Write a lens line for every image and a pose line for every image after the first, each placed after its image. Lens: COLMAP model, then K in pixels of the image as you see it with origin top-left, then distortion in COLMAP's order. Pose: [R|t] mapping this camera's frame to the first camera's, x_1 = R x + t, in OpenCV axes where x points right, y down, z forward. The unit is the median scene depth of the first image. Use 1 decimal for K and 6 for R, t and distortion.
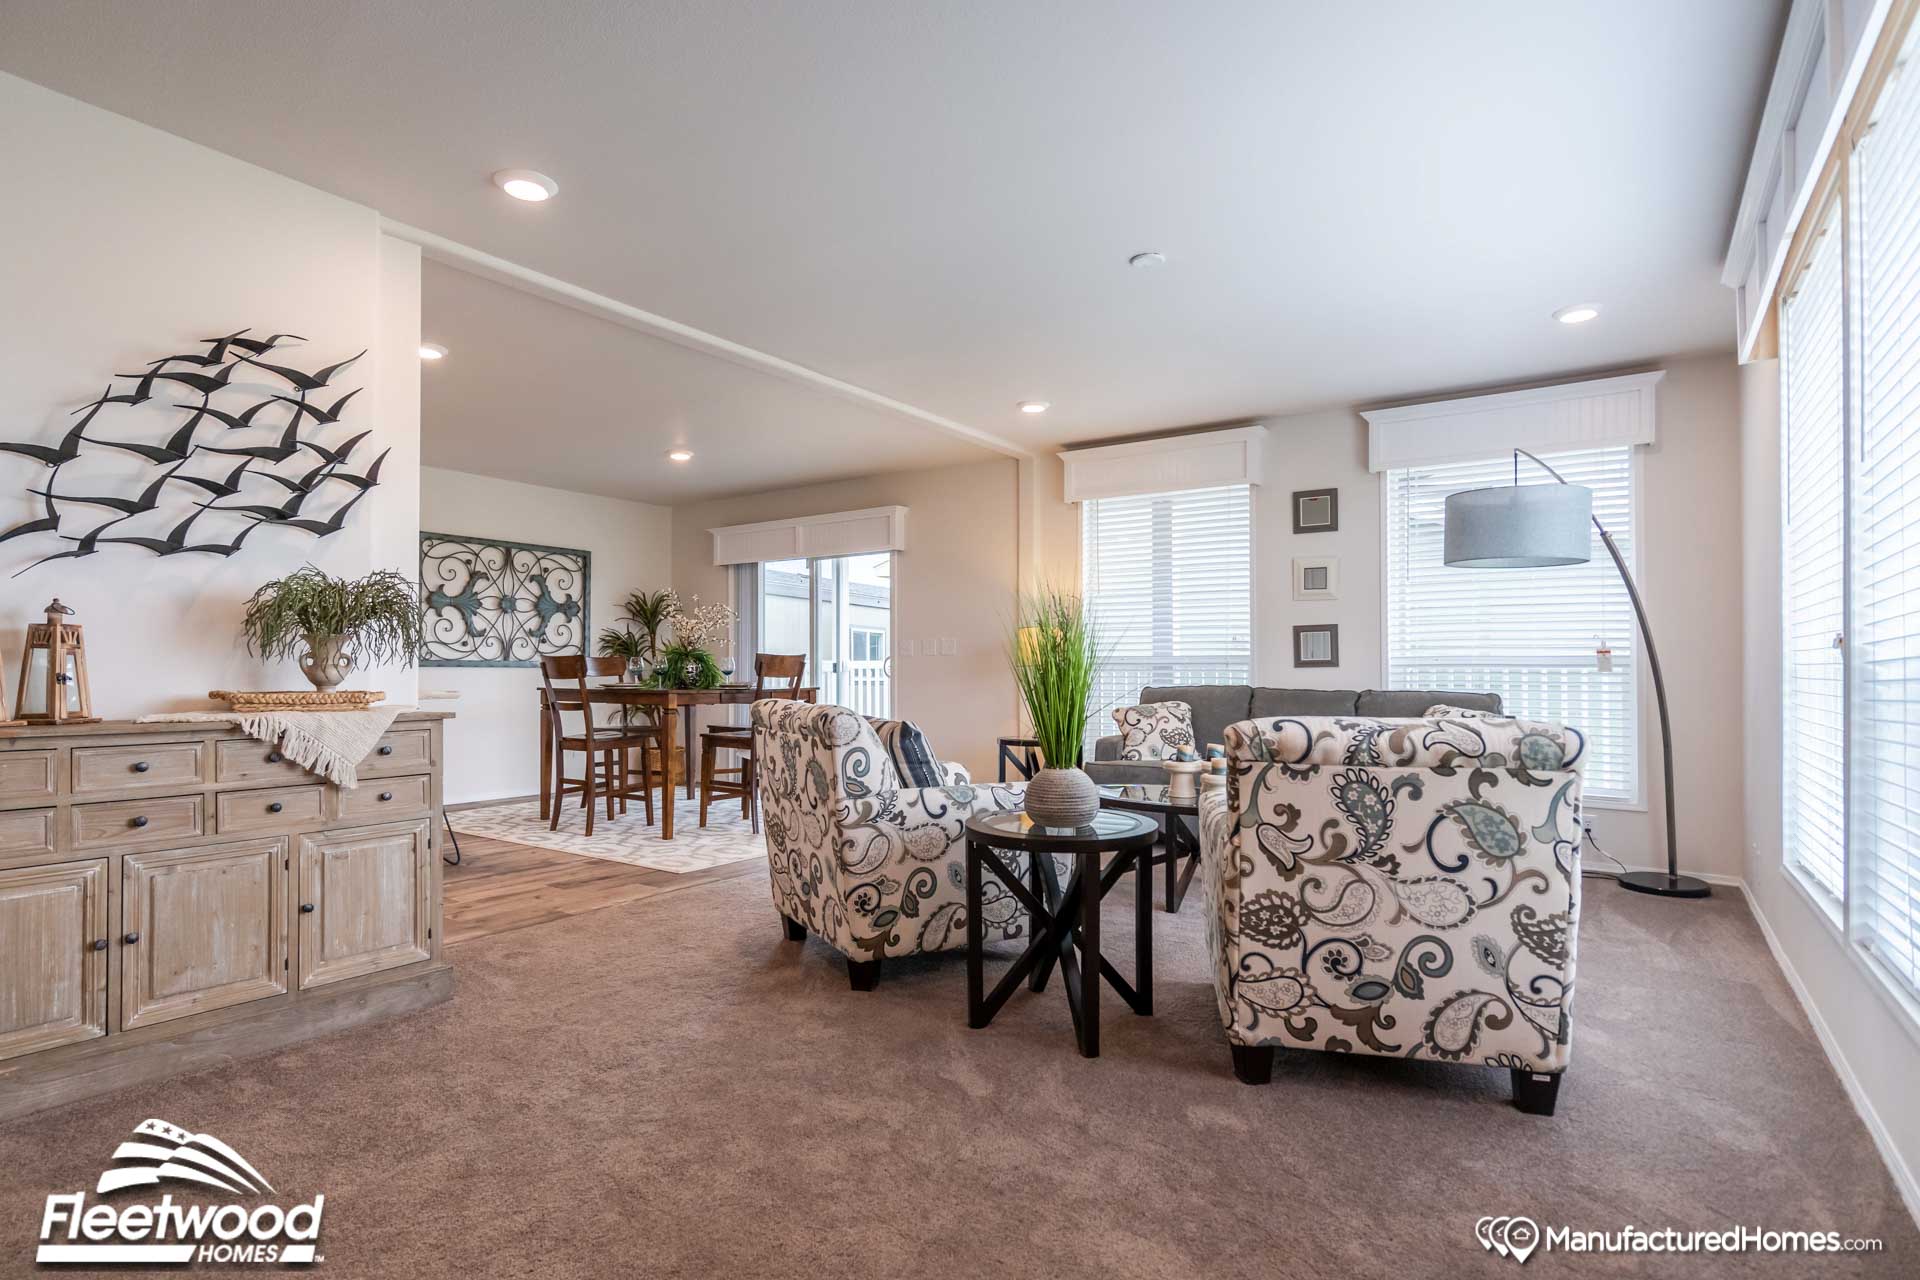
lens RADIAL K [[970.9, 0, 929.7], [0, 970.9, 661.4], [0, 0, 1]] dist [-0.002220, 0.000201]
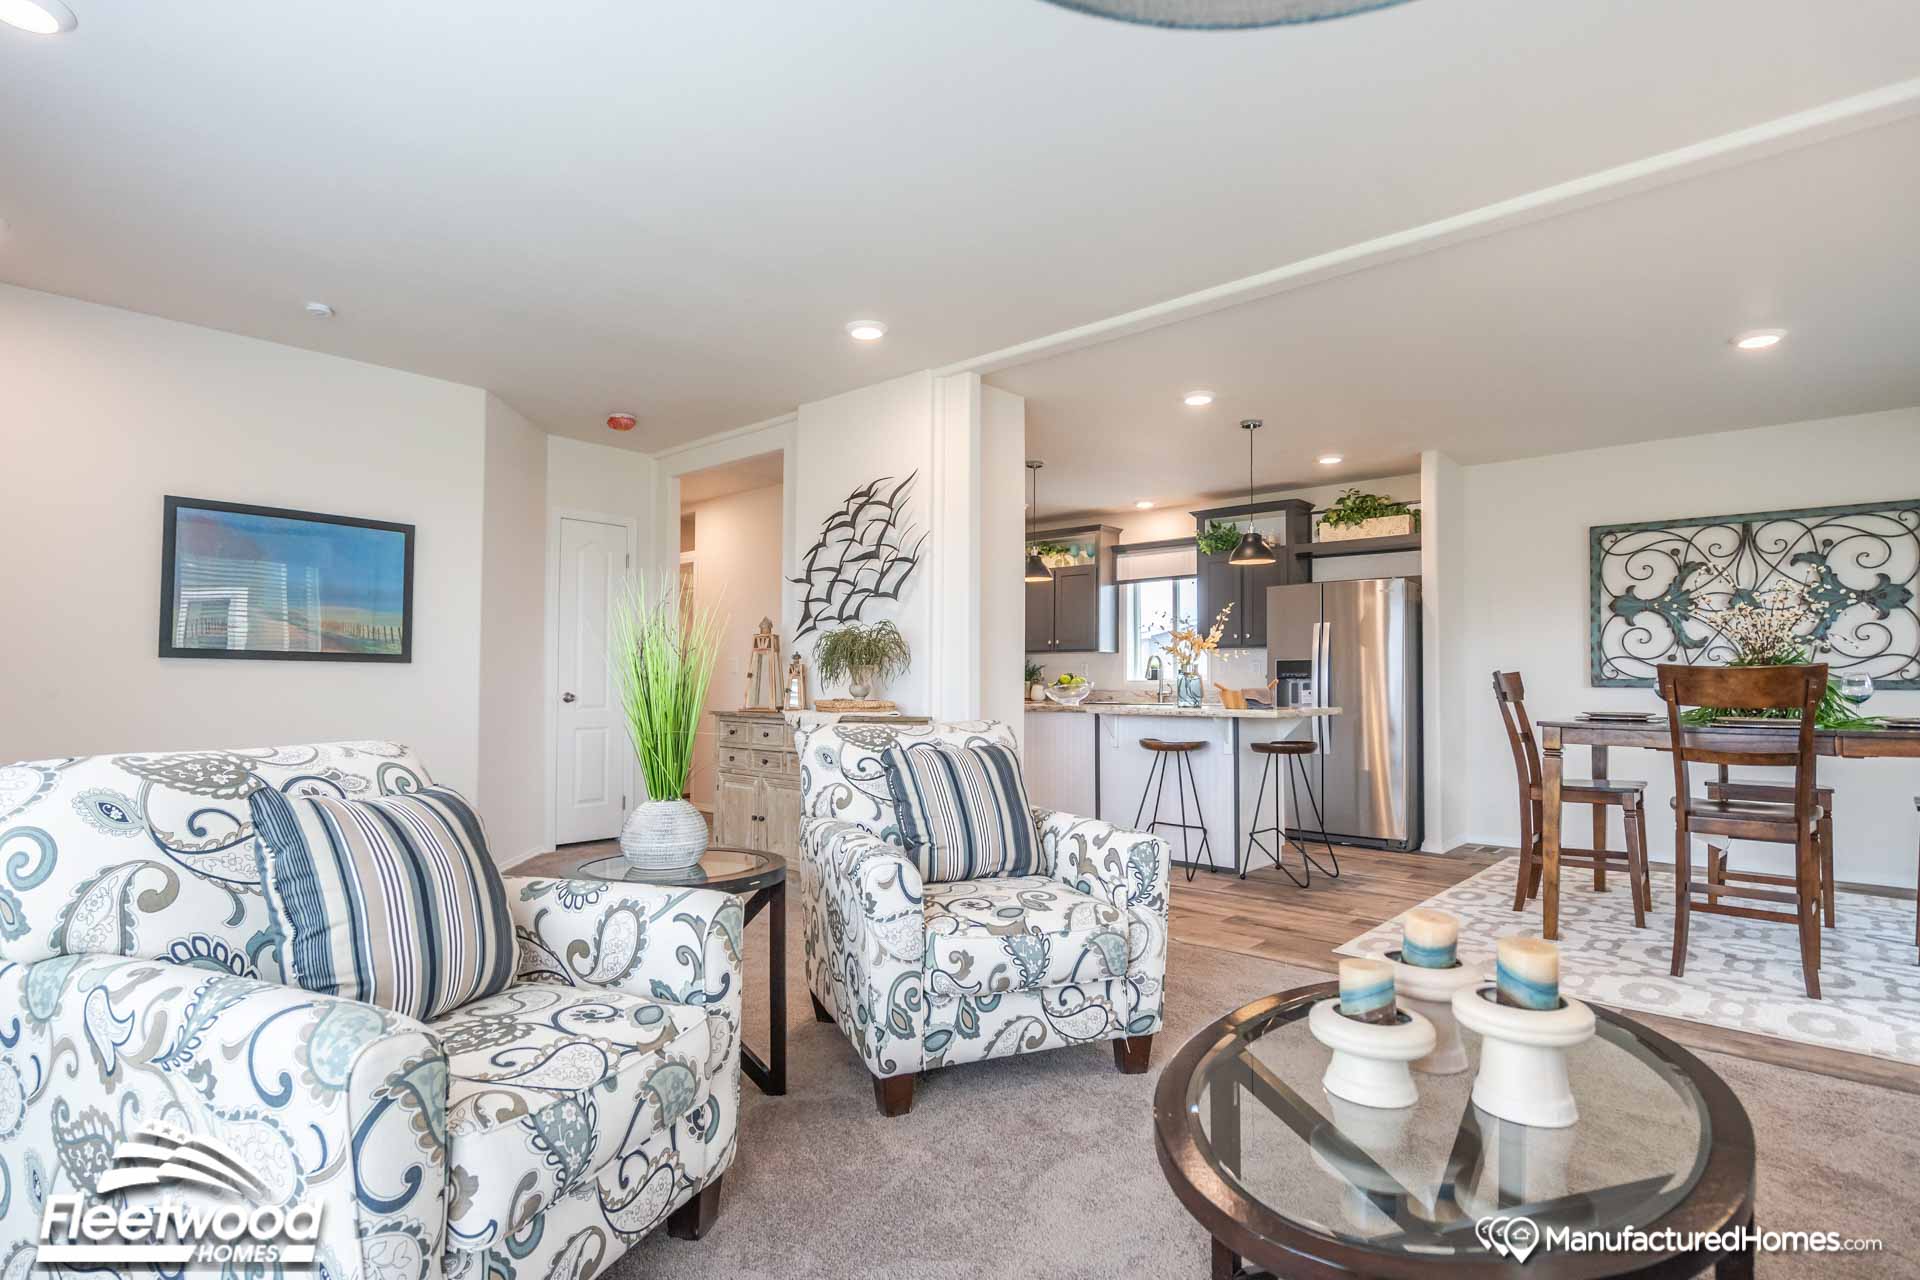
lens RADIAL K [[952.5, 0, 960.0], [0, 952.5, 640.0], [0, 0, 1]] dist [0.019135, -0.000101]
pose [[-0.087349, -0.043148, -0.995243, 0.330999], [0.005816, 0.999022, -0.043823, -0.002099], [0.996161, -0.009616, -0.087013, 0.489792]]
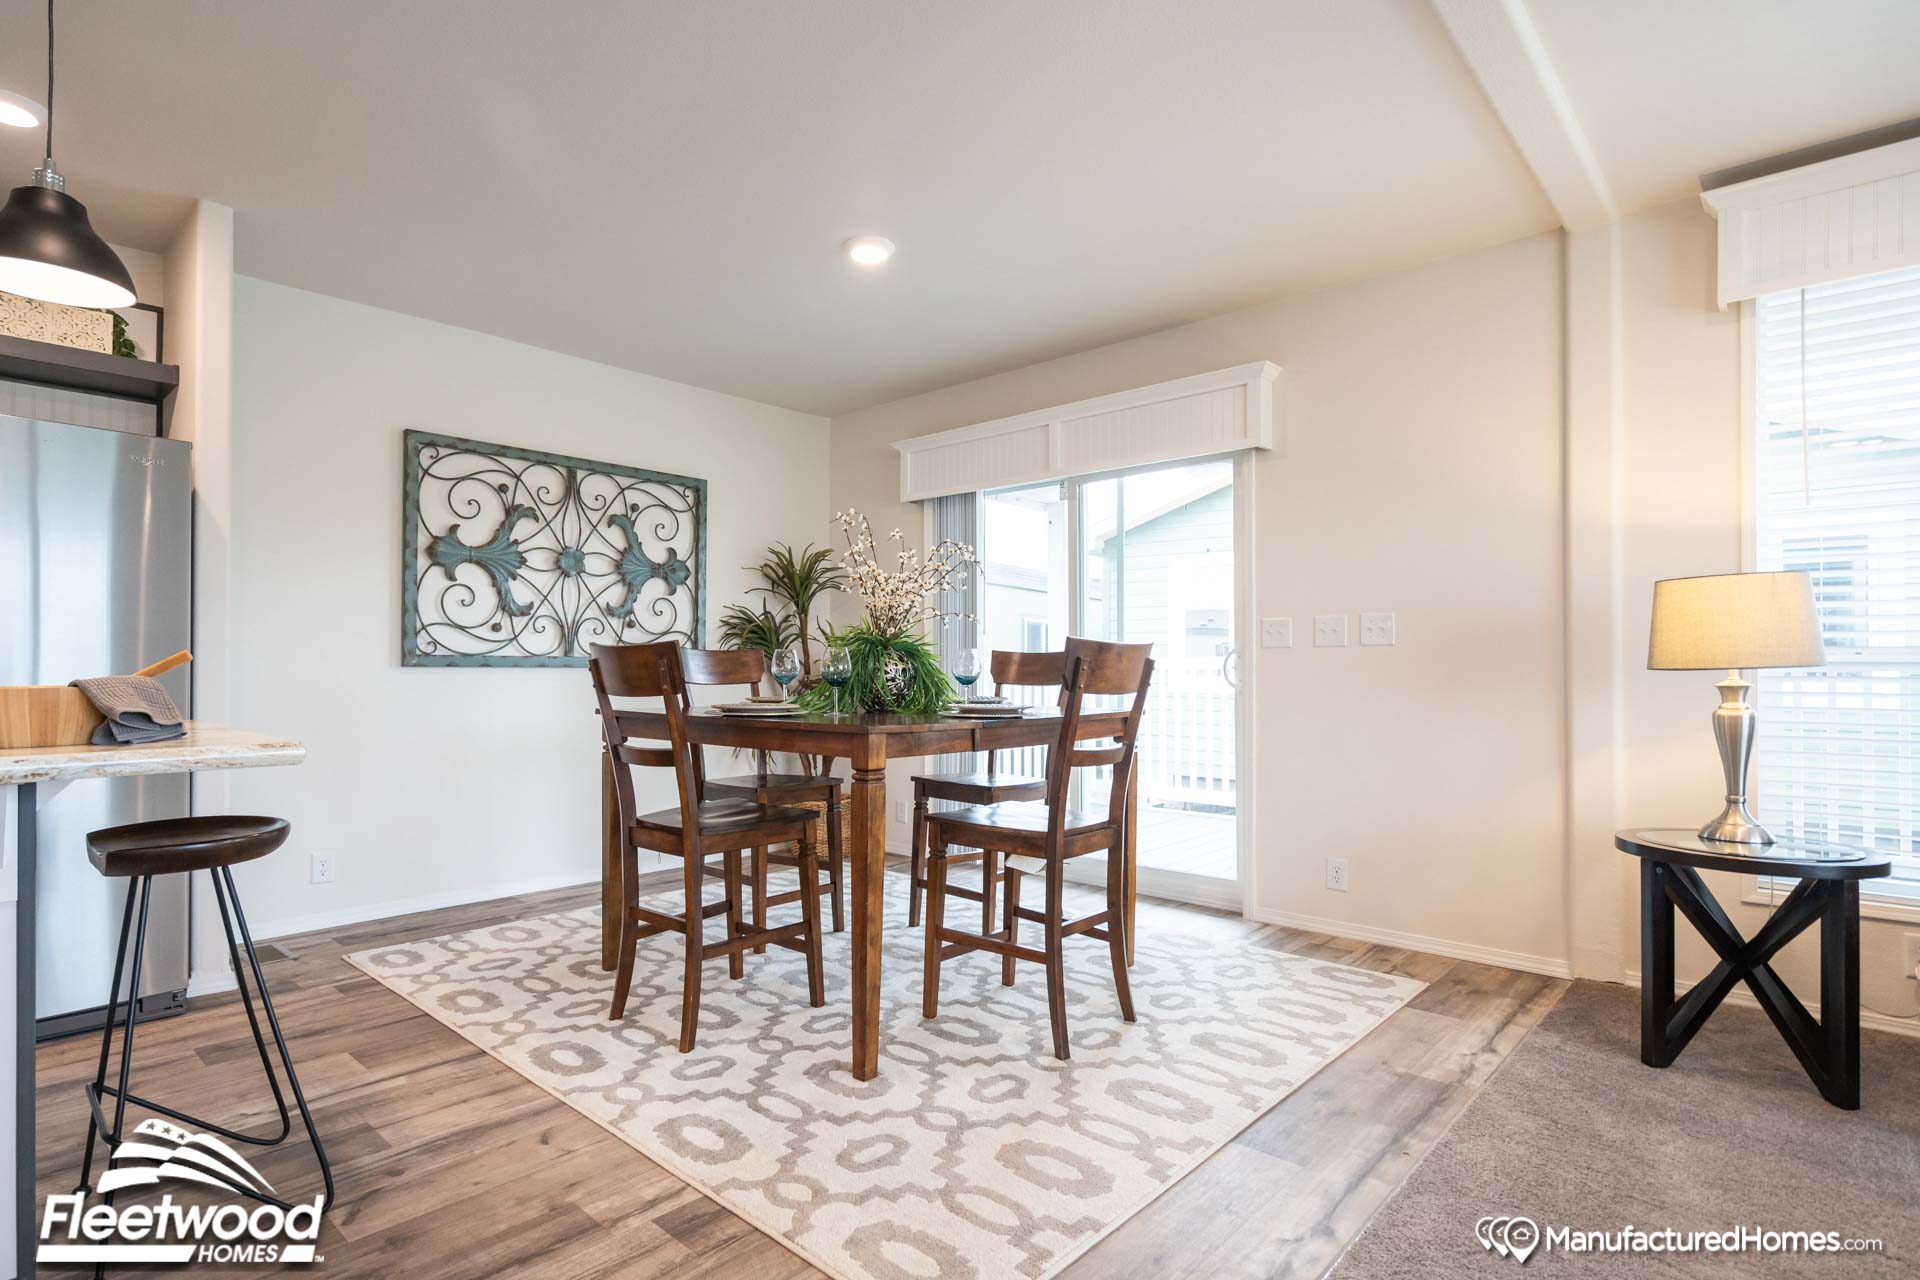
lens RADIAL K [[970.9, 0, 929.7], [0, 970.9, 661.4], [0, 0, 1]] dist [-0.002220, 0.000201]
pose [[0.992071, 0.000183, -0.125679, -0.142872], [0.000193, 0.999996, 0.002975, 0.000470], [0.125679, -0.002975, 0.992067, 0.442414]]
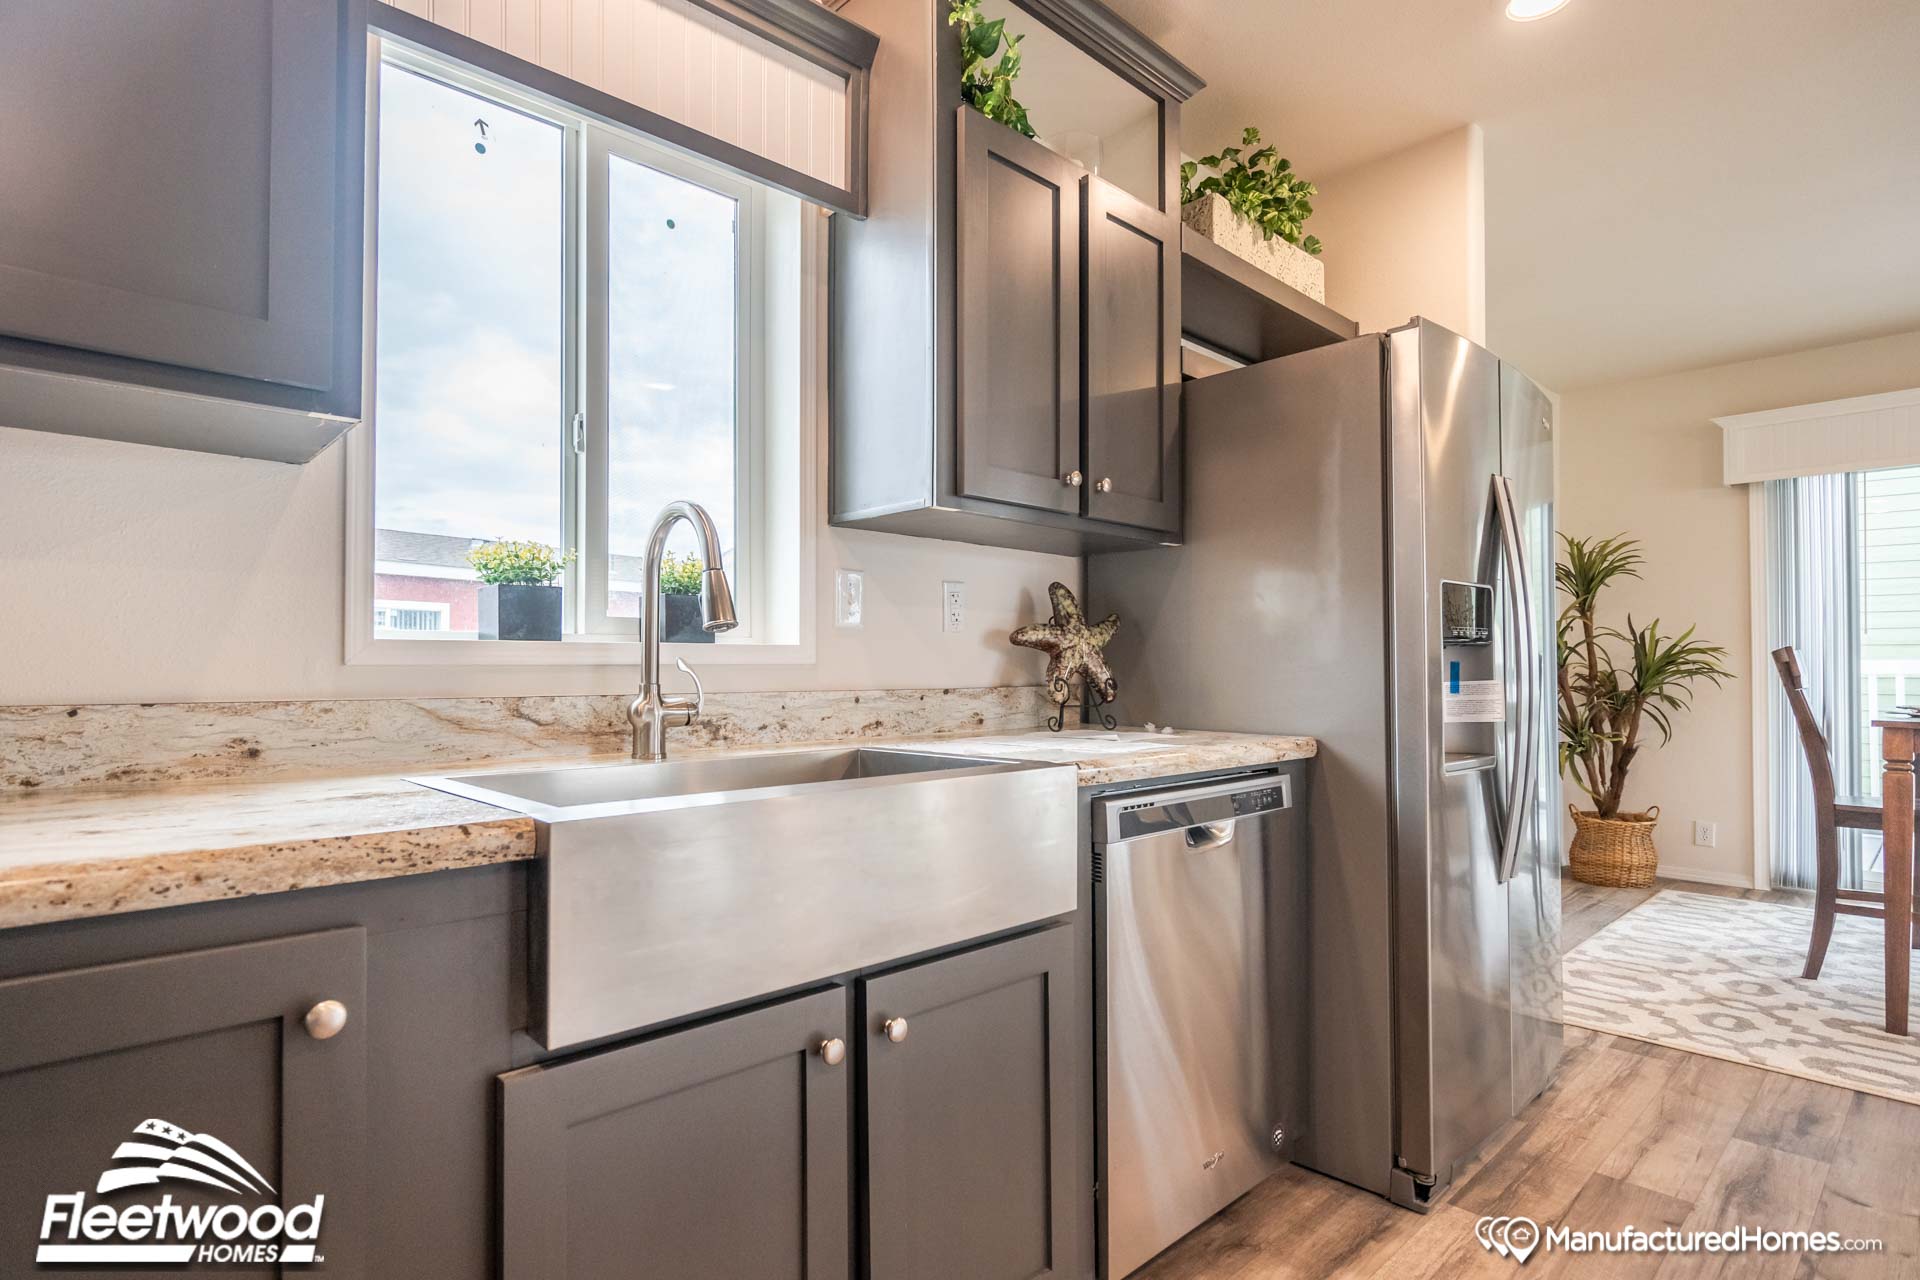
lens RADIAL K [[970.9, 0, 929.7], [0, 970.9, 661.4], [0, 0, 1]] dist [-0.002220, 0.000201]
pose [[0.979492, 0.002691, -0.201465, -0.619152], [-0.003008, 0.999995, -0.001267, 0.002019], [0.201461, 0.001847, 0.979495, 0.427063]]
